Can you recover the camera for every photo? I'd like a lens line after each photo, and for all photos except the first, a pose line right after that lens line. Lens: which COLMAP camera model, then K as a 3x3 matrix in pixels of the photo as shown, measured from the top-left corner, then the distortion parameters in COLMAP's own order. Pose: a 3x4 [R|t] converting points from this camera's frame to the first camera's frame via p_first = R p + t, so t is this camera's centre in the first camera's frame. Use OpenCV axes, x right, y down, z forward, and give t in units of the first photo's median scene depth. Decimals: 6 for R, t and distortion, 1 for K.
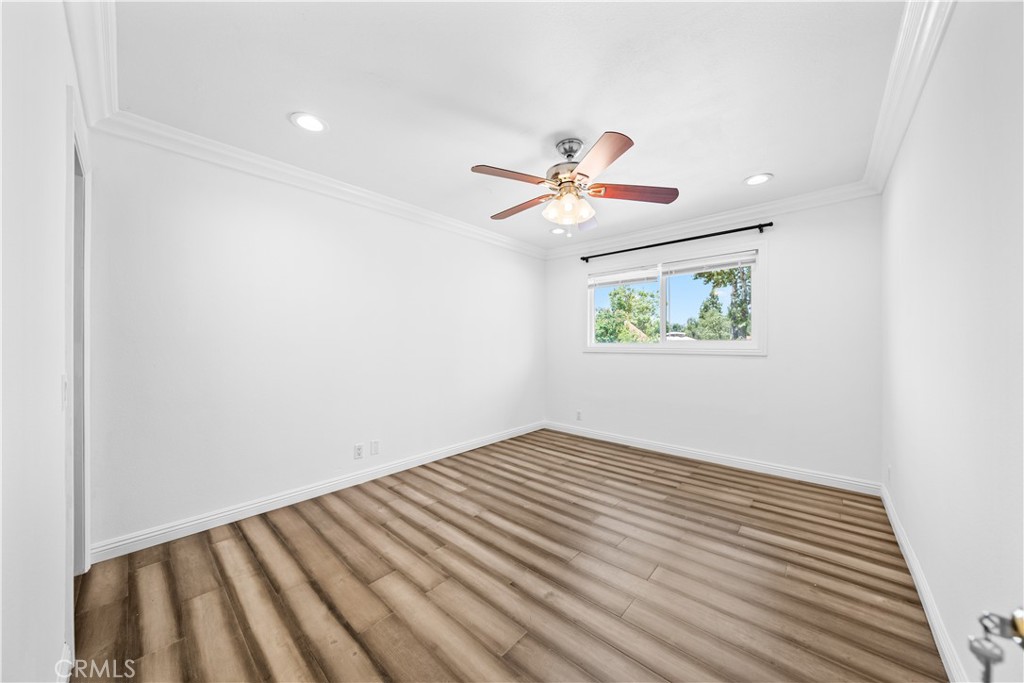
lens RADIAL K [[347.9, 0, 511.7], [0, 347.9, 339.4], [0, 0, 1]] dist [0.000845, 0.000066]
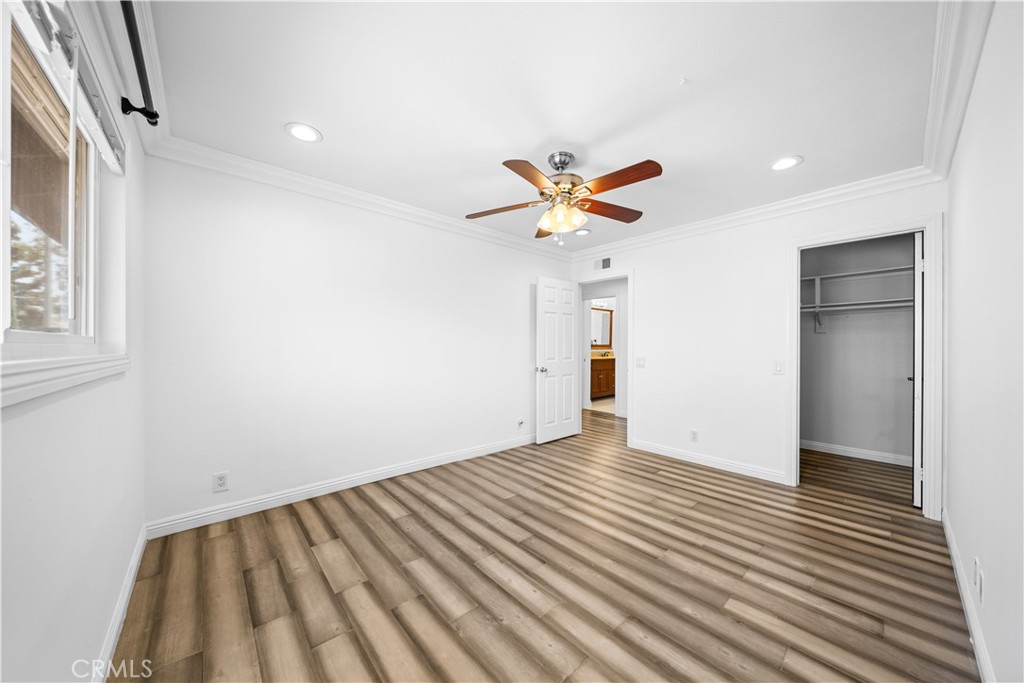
lens RADIAL K [[347.9, 0, 509.4], [0, 347.9, 343.0], [0, 0, 1]] dist [0.000845, 0.000066]
pose [[-0.993253, -0.005074, 0.115856, 0.191761], [-0.008041, 0.999651, -0.025157, 0.024886], [-0.115688, -0.025919, -0.992947, 1.997019]]
